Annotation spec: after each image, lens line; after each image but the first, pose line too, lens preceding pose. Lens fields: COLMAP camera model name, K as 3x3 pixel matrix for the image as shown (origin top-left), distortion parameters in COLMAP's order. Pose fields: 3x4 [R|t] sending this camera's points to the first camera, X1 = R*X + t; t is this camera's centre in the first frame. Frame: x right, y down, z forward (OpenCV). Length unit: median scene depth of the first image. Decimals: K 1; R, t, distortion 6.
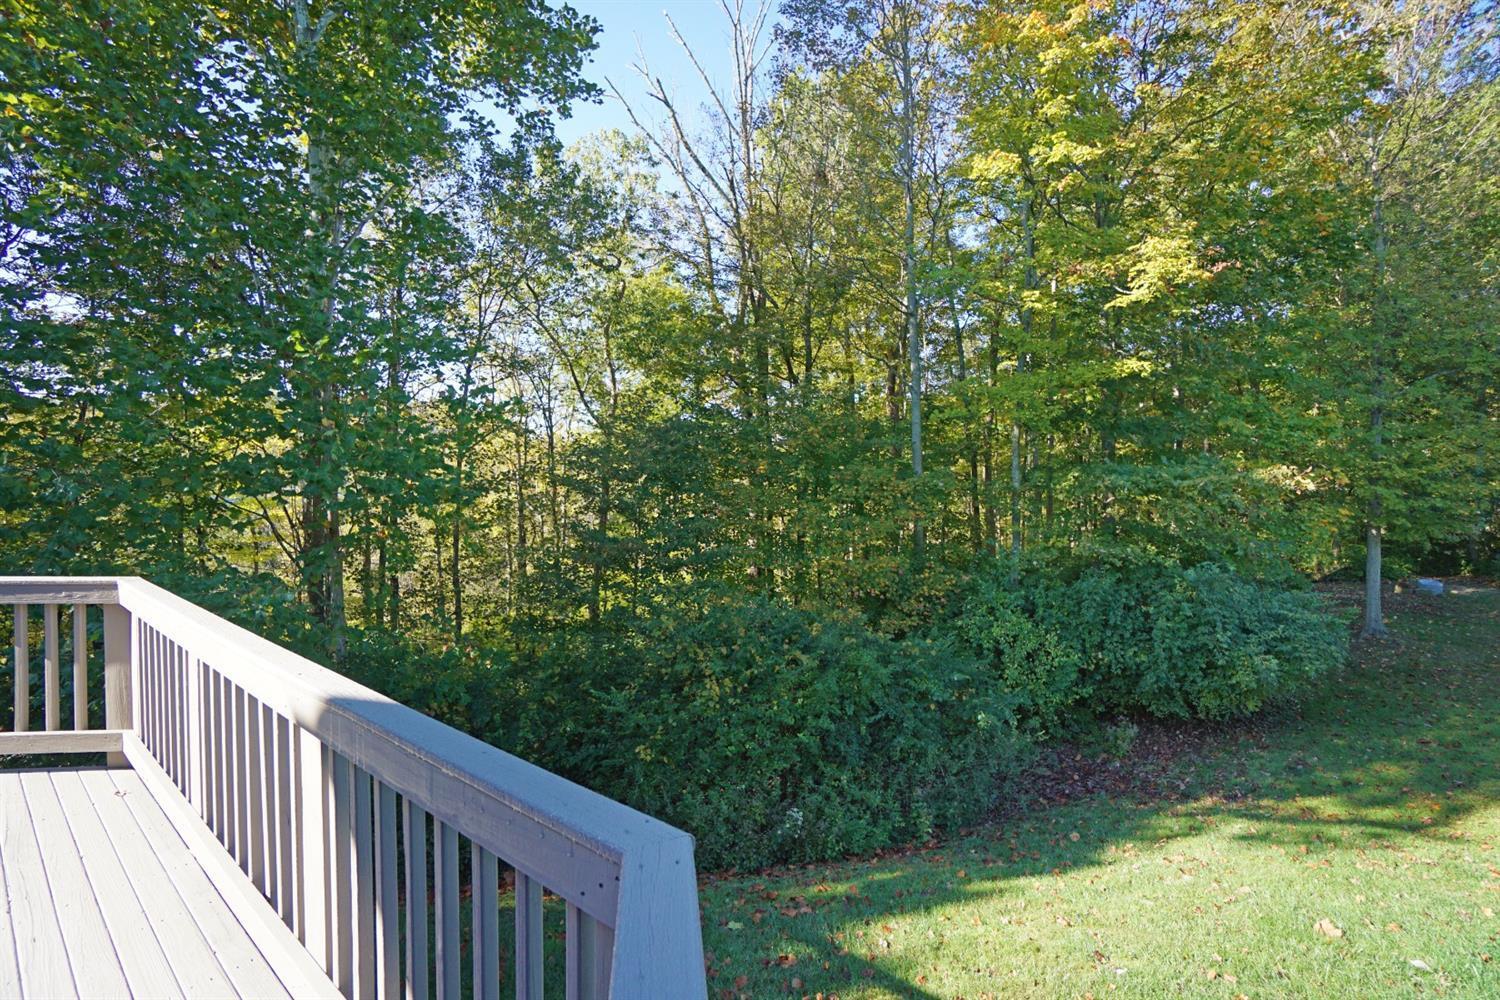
lens RADIAL K [[671.2, 0, 718.4], [0, 671.2, 506.6], [0, 0, 1]] dist [-0.056532, 0.017867]
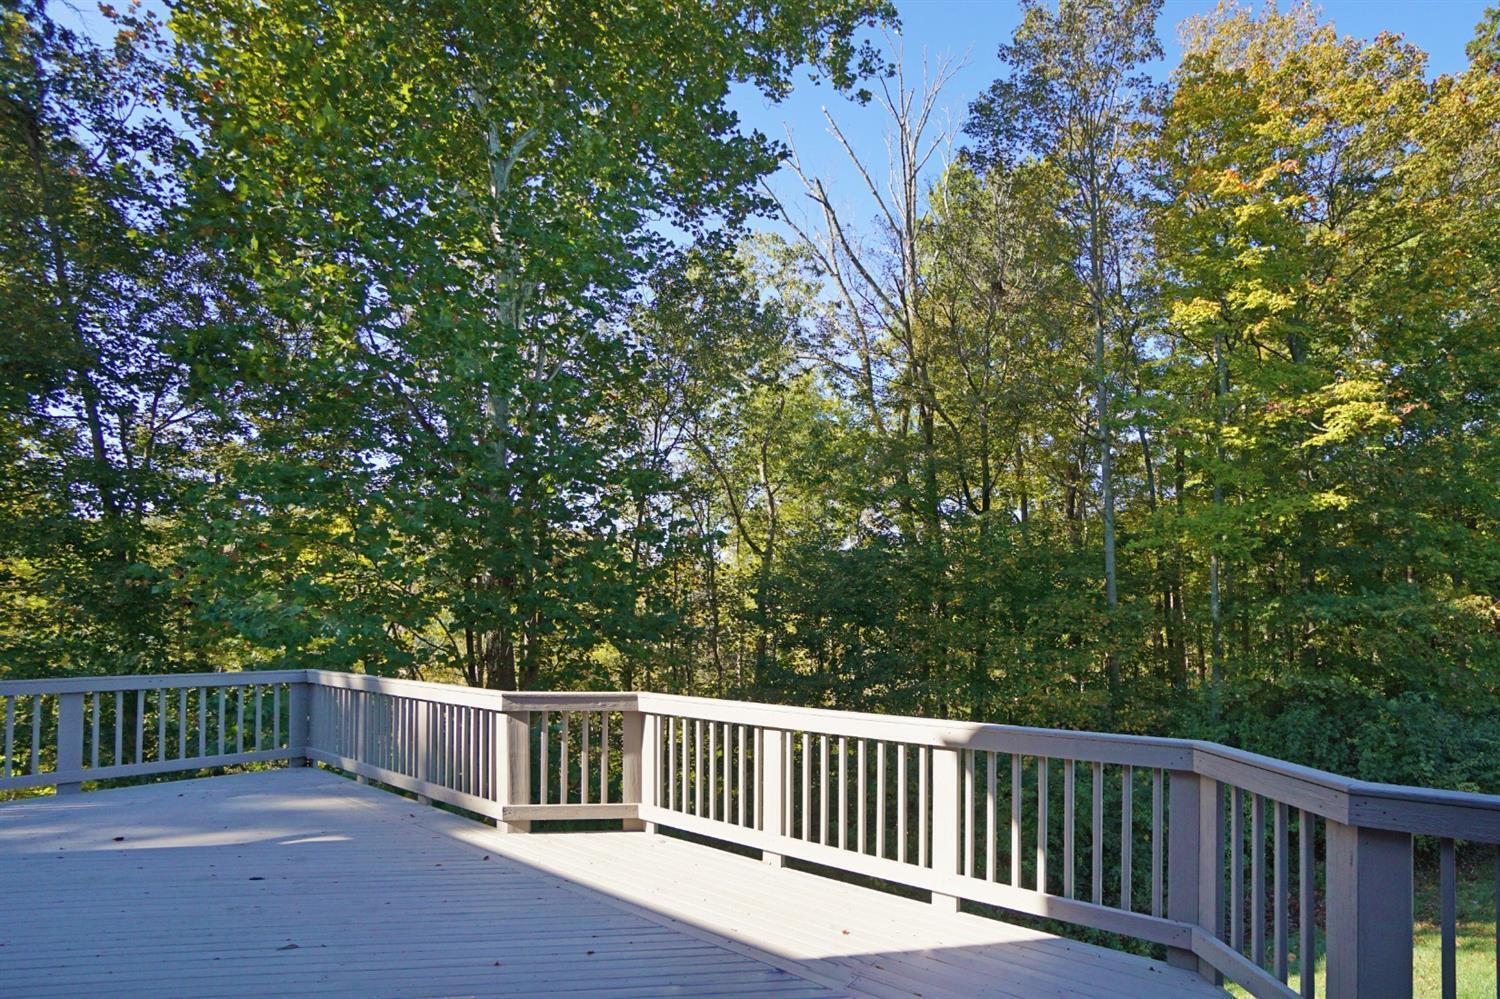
lens RADIAL K [[988.2, 0, 750.3], [0, 988.2, 591.8], [0, 0, 1]] dist [-0.050922, 0.004277]
pose [[0.999738, -0.004782, 0.022405, -0.280909], [0.005955, 0.998599, -0.052571, 0.003137], [-0.022122, 0.052690, 0.998366, -0.441245]]
